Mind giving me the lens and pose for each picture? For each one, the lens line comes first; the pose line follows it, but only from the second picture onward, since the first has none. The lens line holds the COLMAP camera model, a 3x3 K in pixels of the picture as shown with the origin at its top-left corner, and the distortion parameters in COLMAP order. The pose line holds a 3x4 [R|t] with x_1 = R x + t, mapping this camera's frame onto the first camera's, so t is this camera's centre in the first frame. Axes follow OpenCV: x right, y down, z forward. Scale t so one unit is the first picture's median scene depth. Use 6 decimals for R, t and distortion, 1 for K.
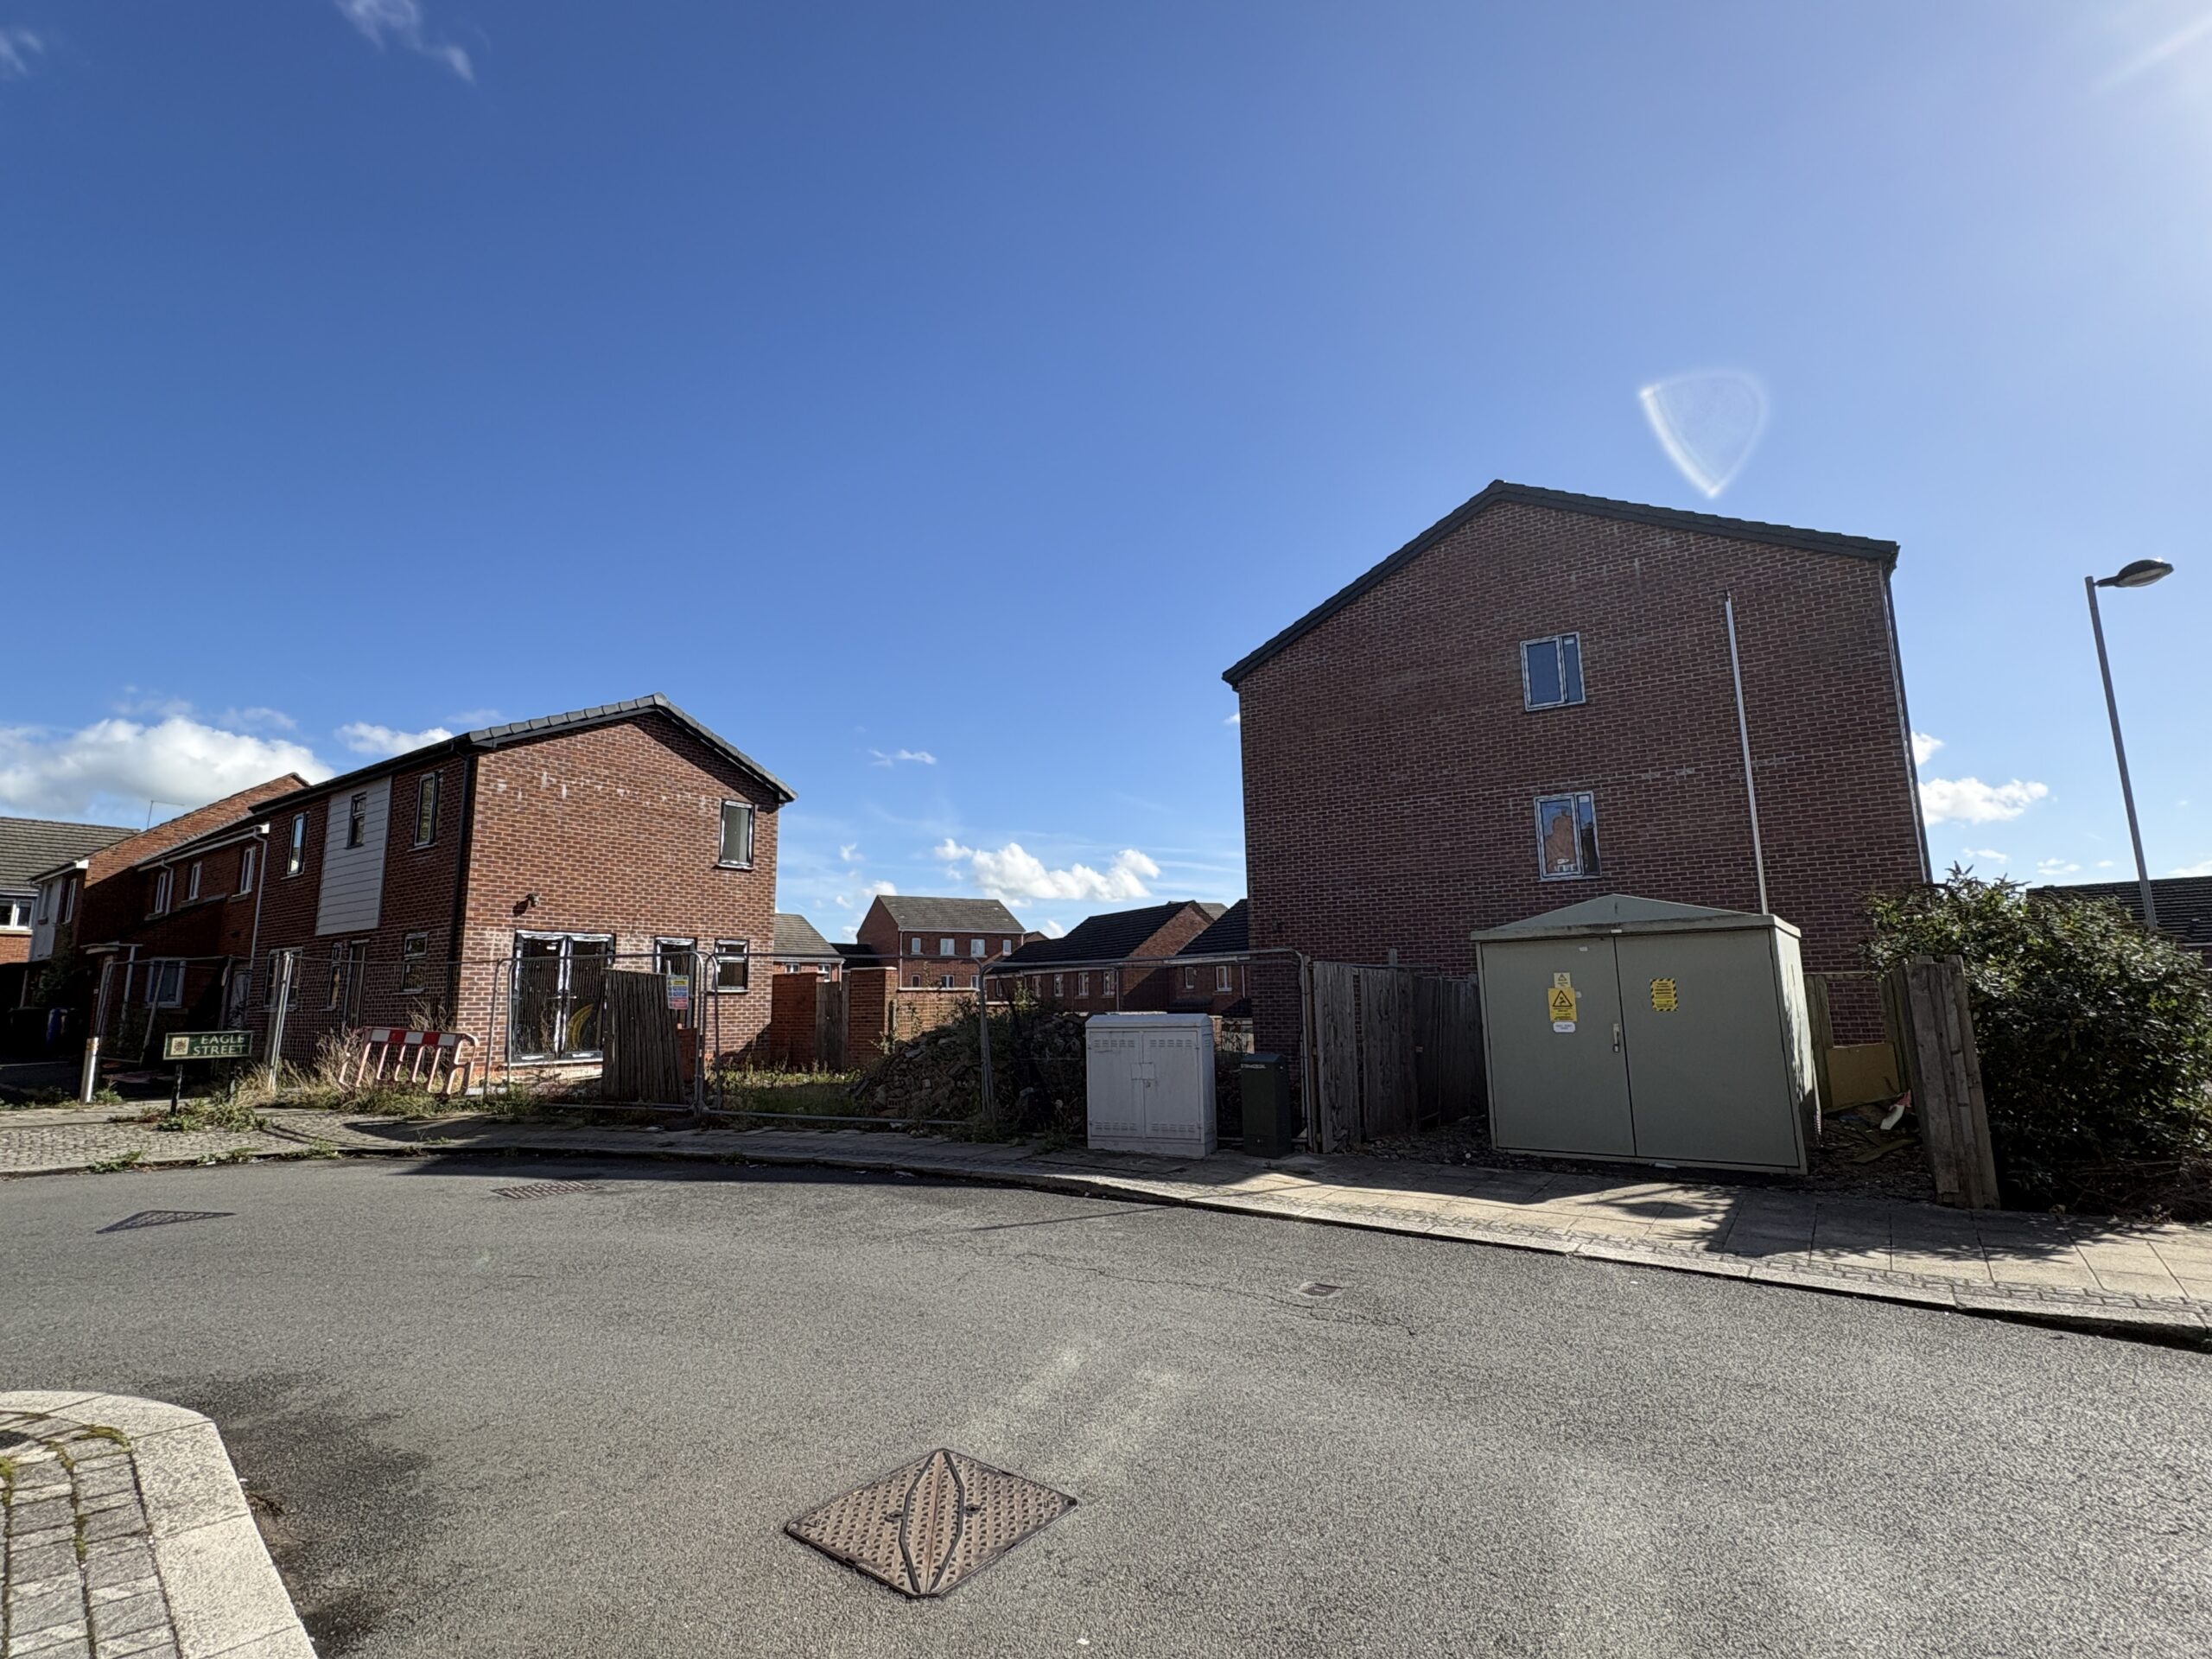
lens RADIAL K [[1054.4, 0, 1103.9], [0, 1054.4, 828.8], [0, 0, 1]] dist [-0.001293, 0.000374]
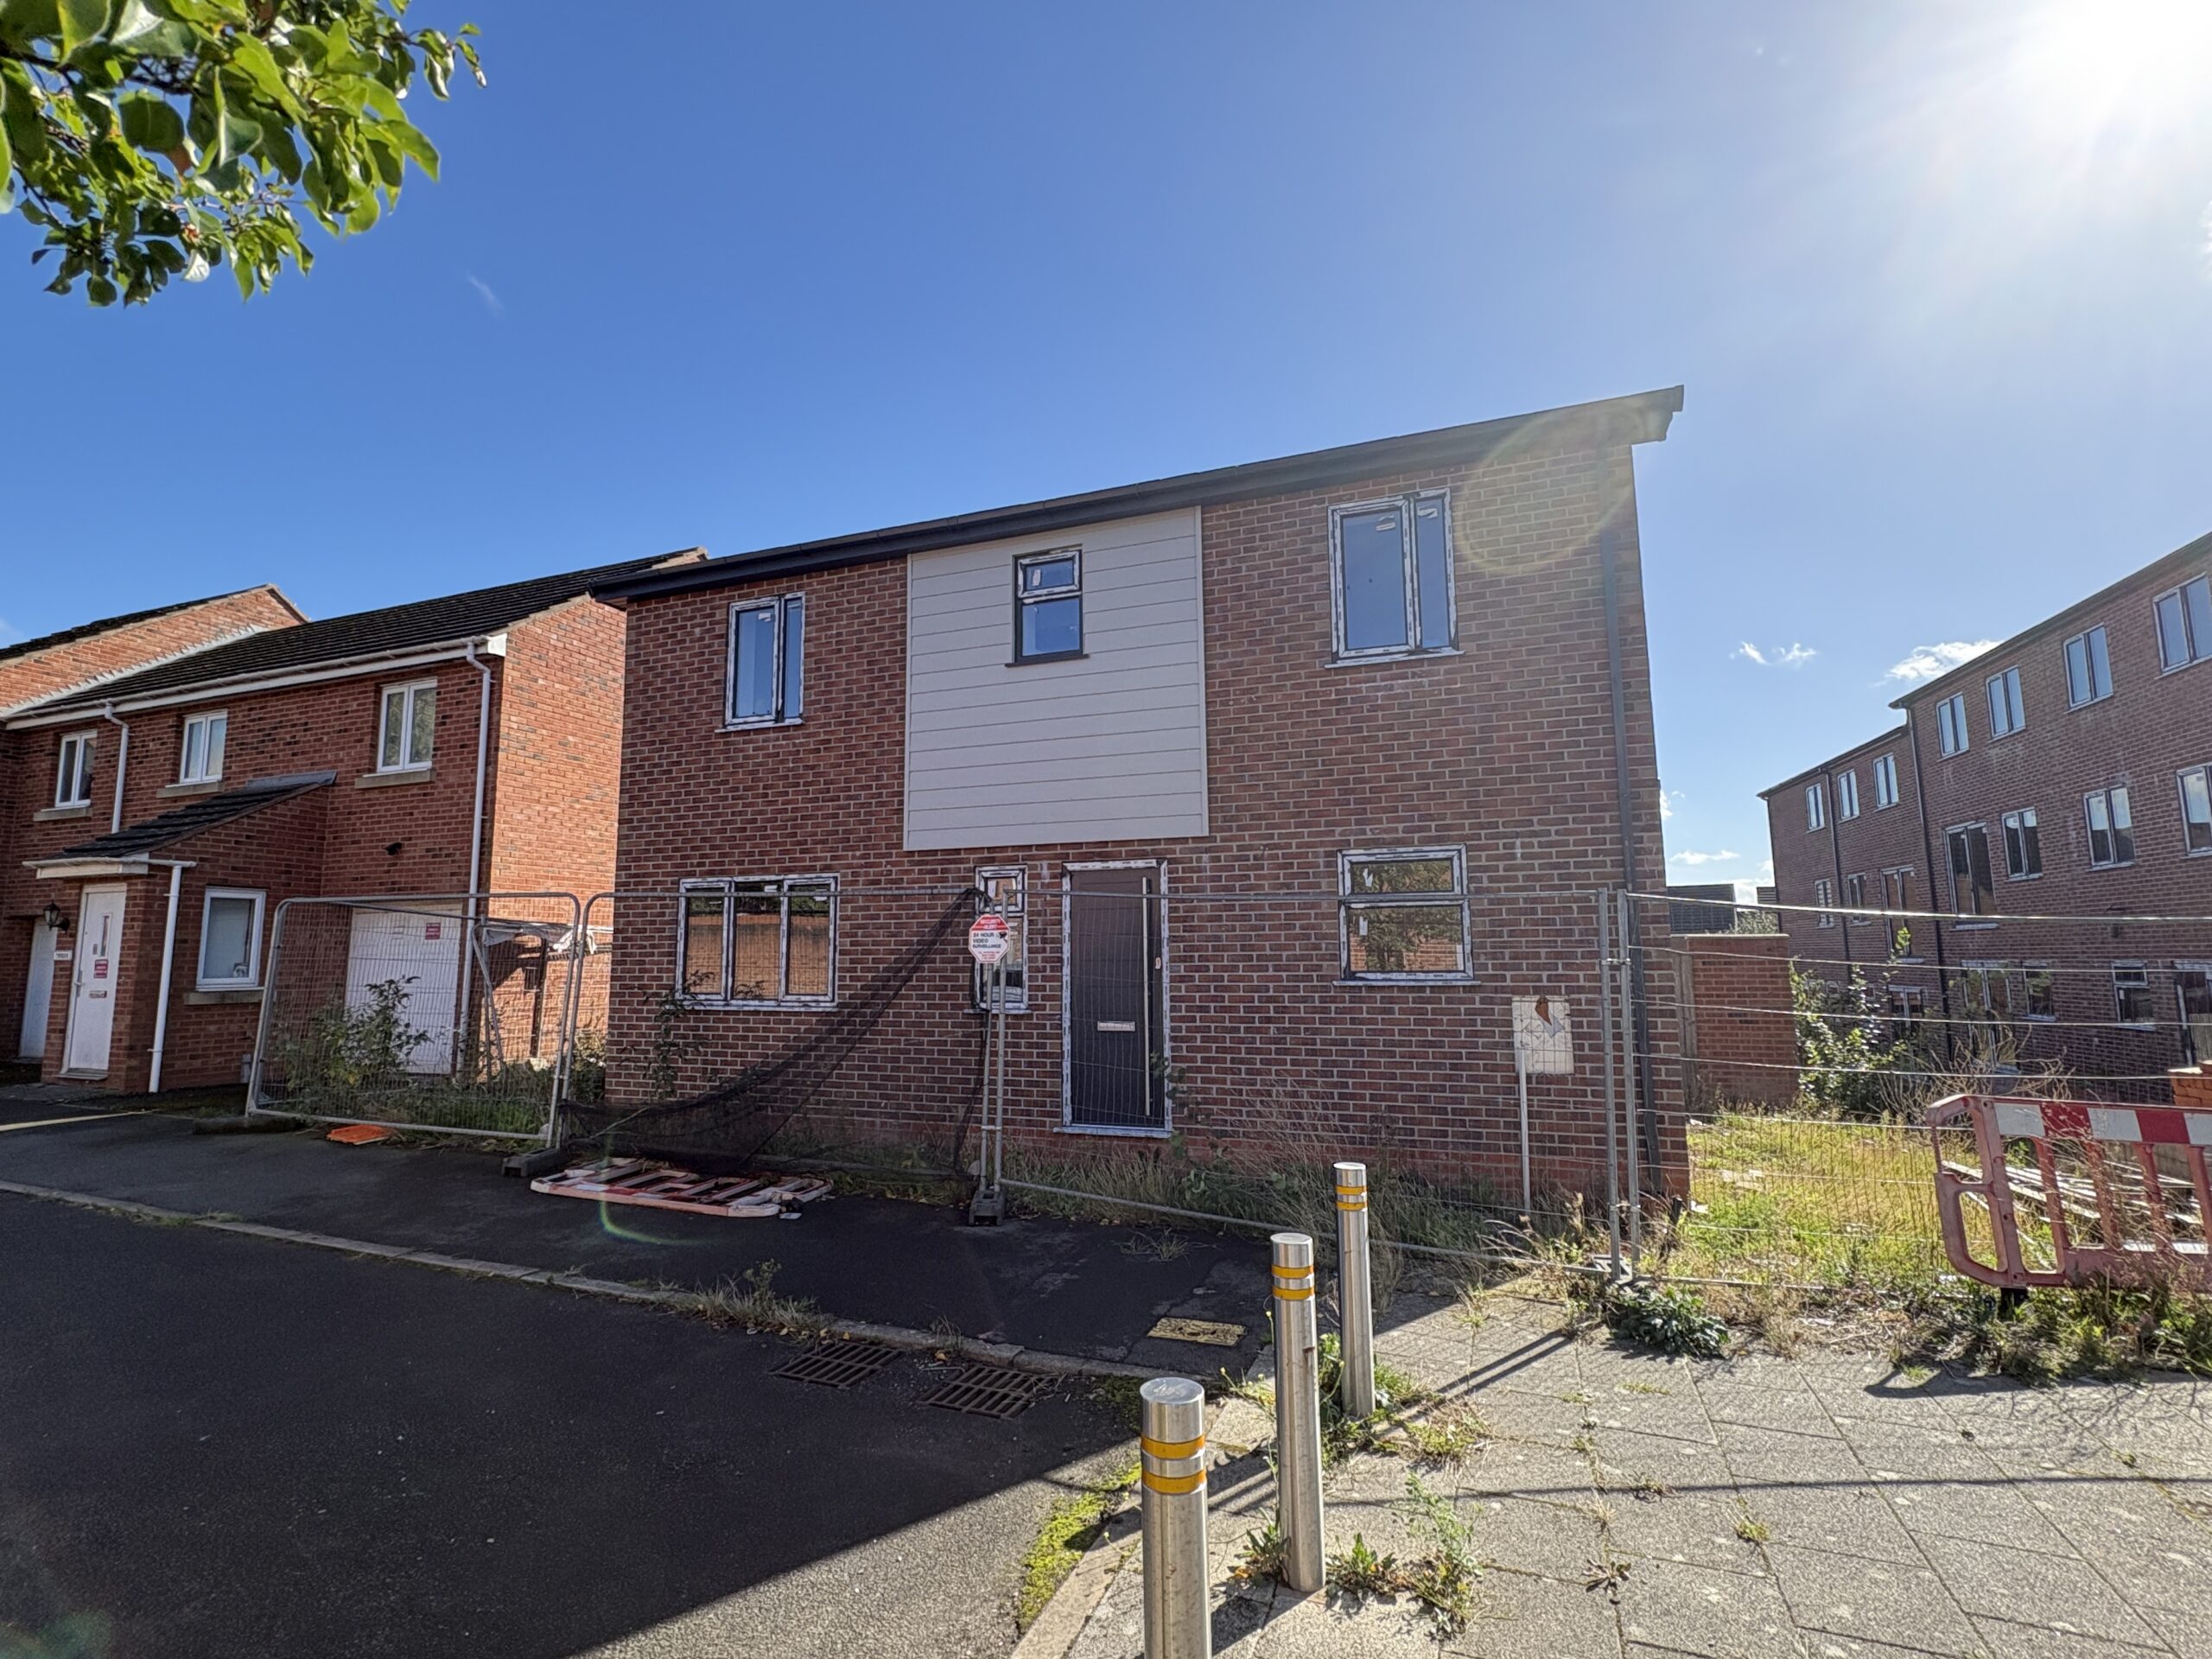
lens RADIAL K [[1054.4, 0, 1103.9], [0, 1054.4, 828.8], [0, 0, 1]] dist [-0.001293, 0.000374]
pose [[0.966759, 0.040380, 0.252482, -0.900423], [-0.049692, 0.998295, 0.030610, 0.084888], [-0.250815, -0.042139, 0.967117, 0.607631]]
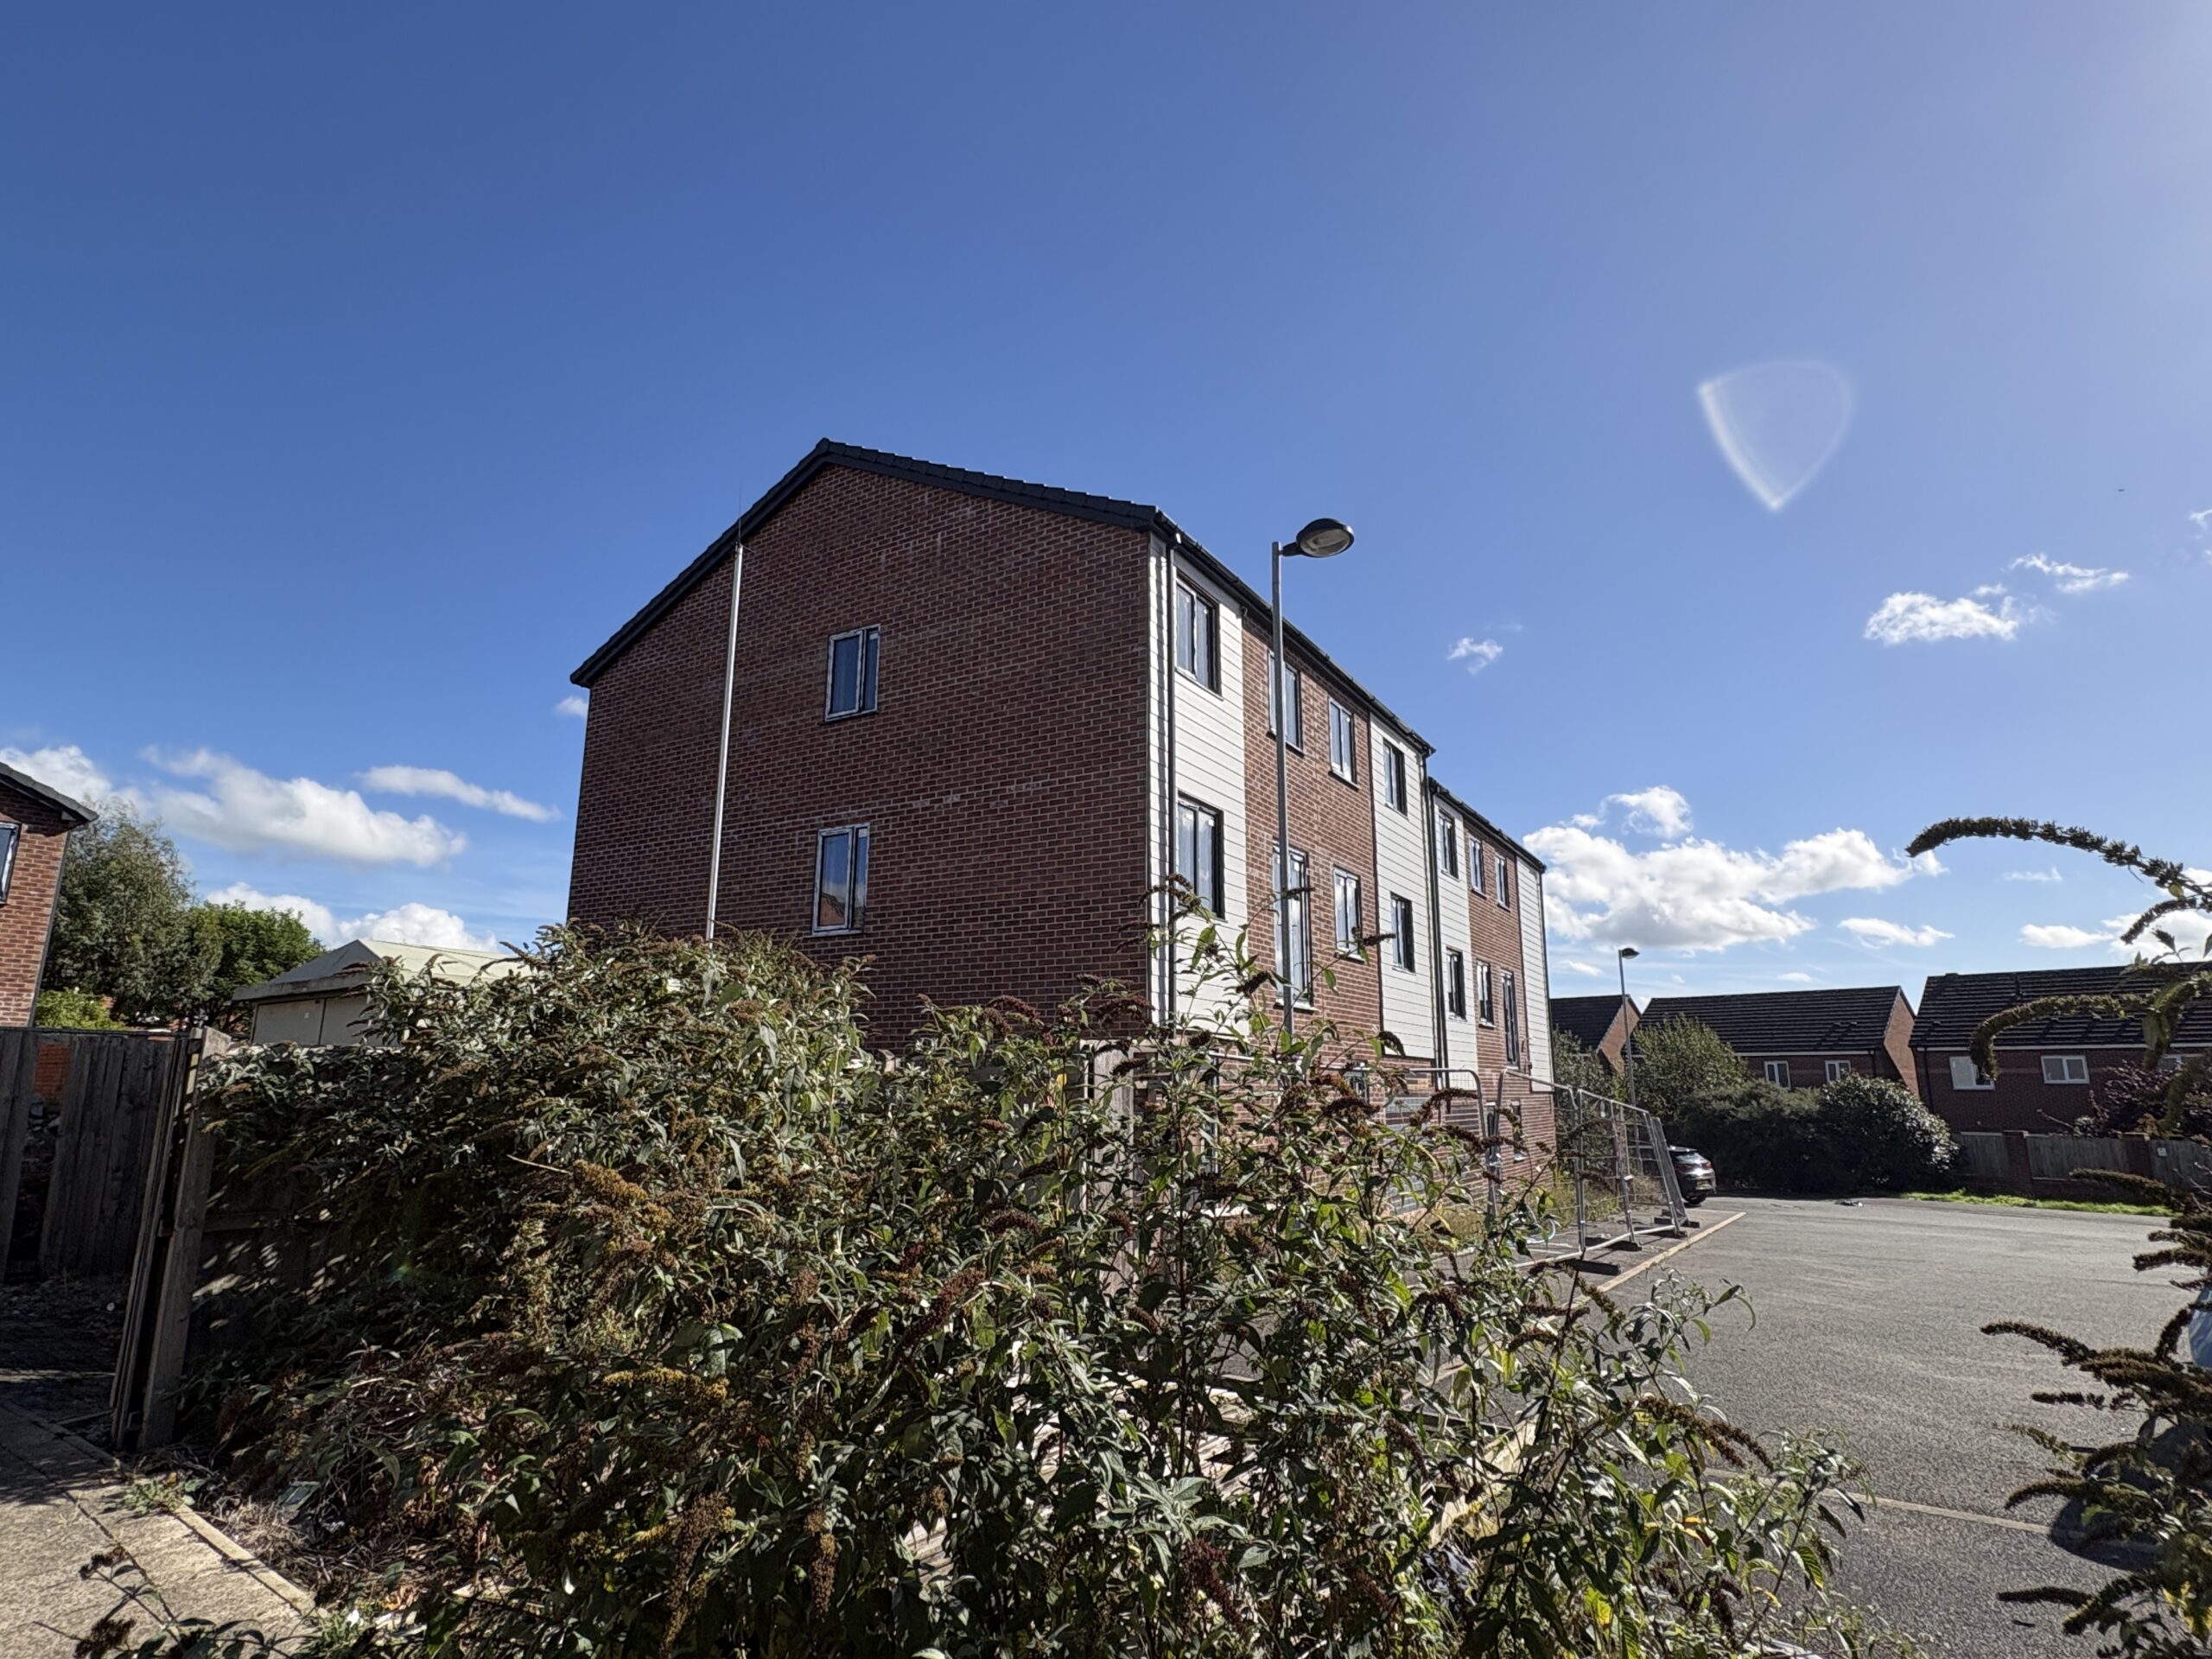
lens RADIAL K [[1166.9, 0, 1106.0], [0, 1166.9, 829.5], [0, 0, 1]] dist [0.002093, 0.001094]
pose [[0.999693, 0.023308, -0.008418, 0.628336], [-0.023720, 0.998322, -0.052829, 0.010657], [0.007173, 0.053013, 0.998568, 0.129733]]
